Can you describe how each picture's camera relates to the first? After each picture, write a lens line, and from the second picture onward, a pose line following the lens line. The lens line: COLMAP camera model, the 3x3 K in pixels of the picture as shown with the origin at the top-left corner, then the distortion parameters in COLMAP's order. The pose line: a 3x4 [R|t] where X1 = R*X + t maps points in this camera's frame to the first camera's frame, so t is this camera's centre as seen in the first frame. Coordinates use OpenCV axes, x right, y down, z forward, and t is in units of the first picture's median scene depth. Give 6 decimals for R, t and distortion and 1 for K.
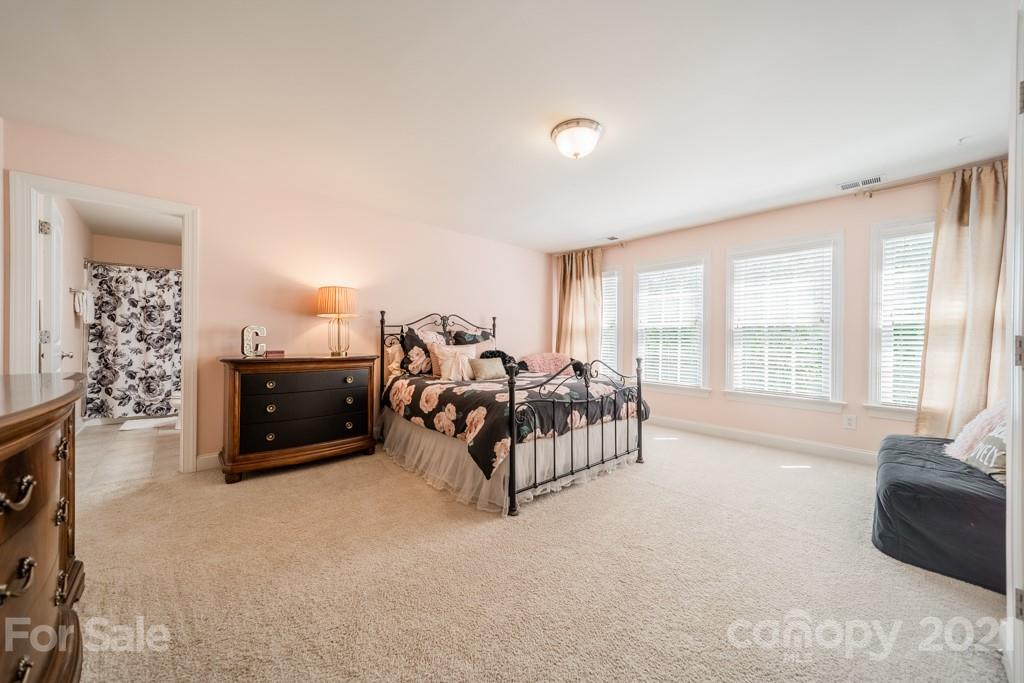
lens RADIAL K [[350.8, 0, 510.3], [0, 350.8, 341.4], [0, 0, 1]] dist [0.004997, -0.000092]
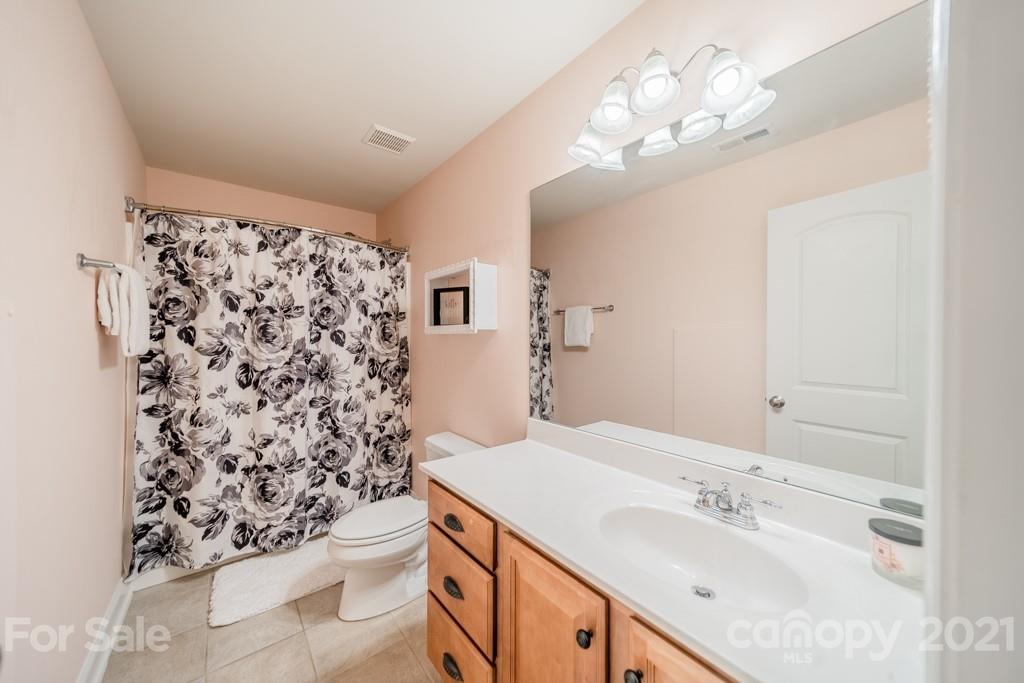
lens RADIAL K [[350.8, 0, 514.2], [0, 350.8, 341.7], [0, 0, 1]] dist [0.004997, -0.000092]
pose [[0.997852, -0.006793, -0.065149, -0.695596], [0.006984, 0.999972, 0.002701, -0.057803], [0.065128, -0.003150, 0.997872, 0.590712]]
